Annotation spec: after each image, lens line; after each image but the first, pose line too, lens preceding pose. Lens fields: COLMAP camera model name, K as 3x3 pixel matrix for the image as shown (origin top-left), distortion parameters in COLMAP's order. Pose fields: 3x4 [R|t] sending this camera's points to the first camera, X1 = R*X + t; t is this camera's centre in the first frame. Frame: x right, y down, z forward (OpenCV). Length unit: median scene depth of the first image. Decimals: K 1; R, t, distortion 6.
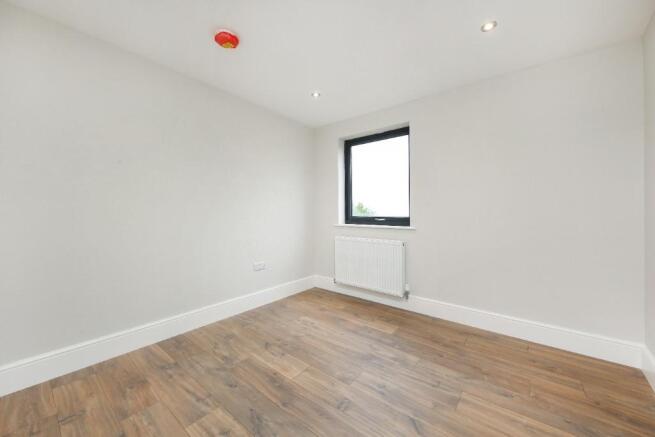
lens RADIAL K [[239.4, 0, 330.0], [0, 239.4, 215.0], [0, 0, 1]] dist [-0.001148, -0.000225]
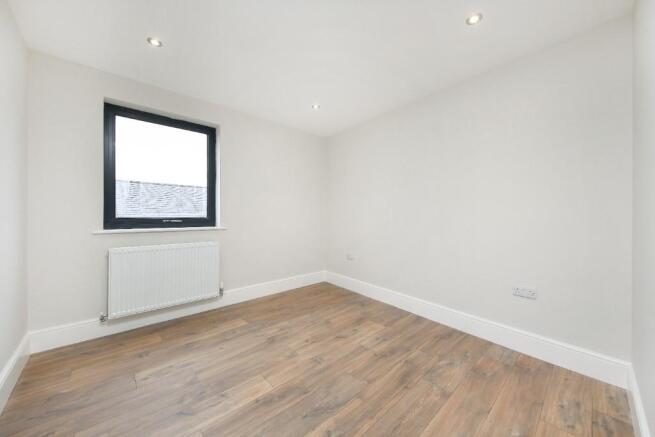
lens RADIAL K [[239.4, 0, 330.0], [0, 239.4, 215.0], [0, 0, 1]] dist [-0.001148, -0.000225]
pose [[0.161981, -0.003107, 0.986789, -0.789606], [0.004528, 0.999987, 0.002405, -0.001822], [-0.986784, 0.004079, 0.161993, 0.463023]]
